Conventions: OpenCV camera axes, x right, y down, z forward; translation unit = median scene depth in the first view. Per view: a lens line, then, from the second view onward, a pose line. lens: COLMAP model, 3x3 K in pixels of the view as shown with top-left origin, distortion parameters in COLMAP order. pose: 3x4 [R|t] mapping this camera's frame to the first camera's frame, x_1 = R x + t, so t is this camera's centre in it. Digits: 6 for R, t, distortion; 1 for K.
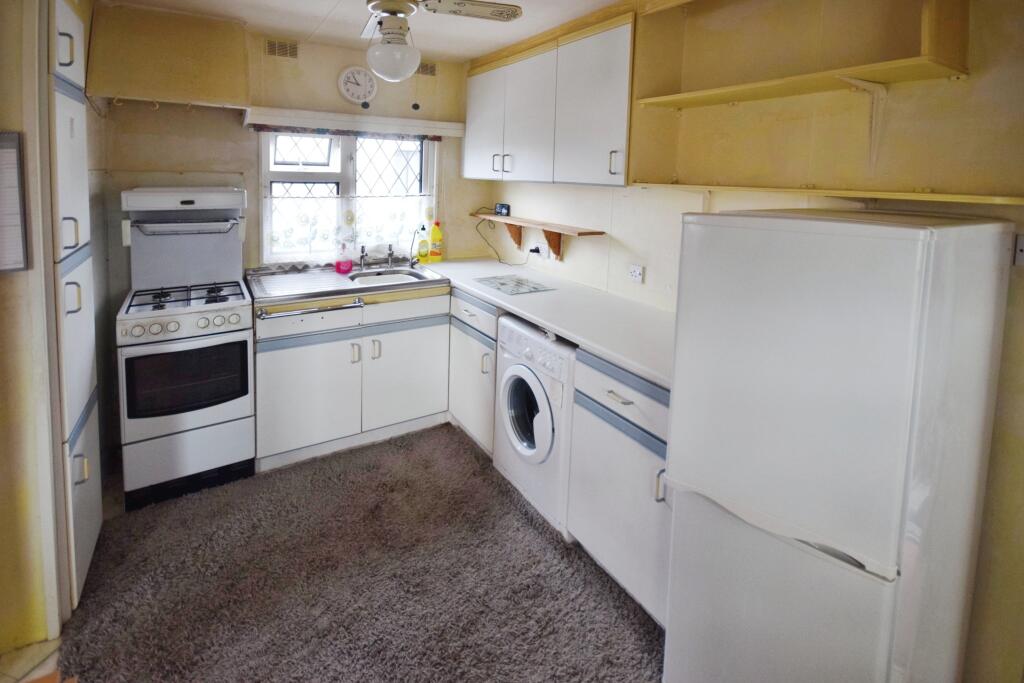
lens RADIAL K [[476.7, 0, 510.5], [0, 476.7, 270.2], [0, 0, 1]] dist [0.000707, 0.000001]
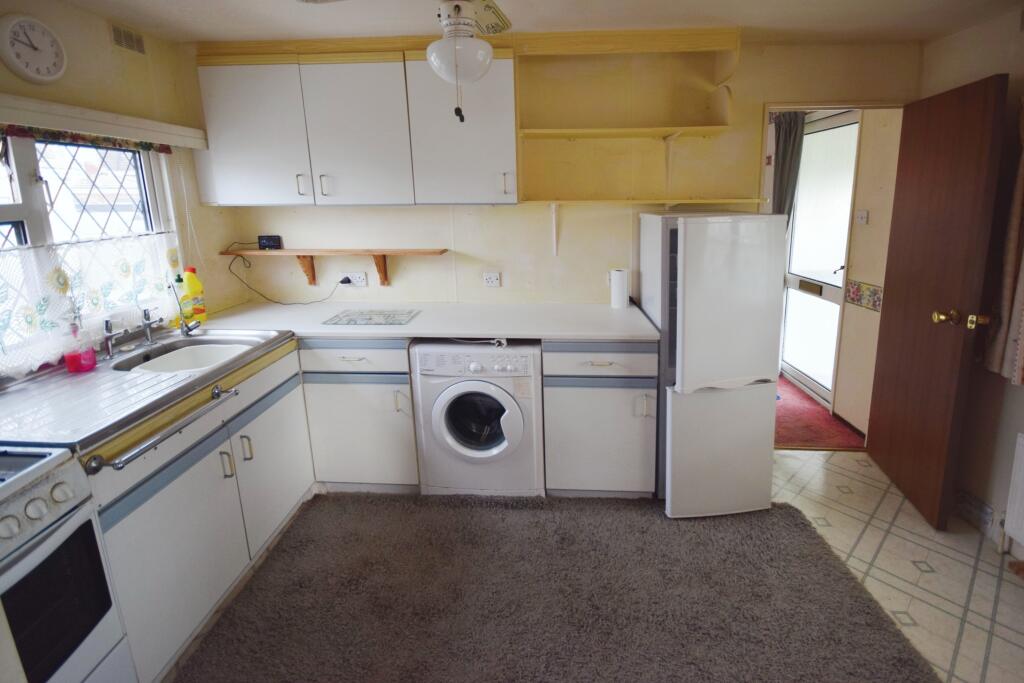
lens RADIAL K [[454.9, 0, 511.6], [0, 454.9, 323.4], [0, 0, 1]] dist [0.001383, -0.000289]
pose [[0.593675, -0.245447, 0.766359, -0.492930], [0.179433, 0.968748, 0.171266, -0.059293], [-0.784445, 0.035834, 0.619163, 0.224682]]
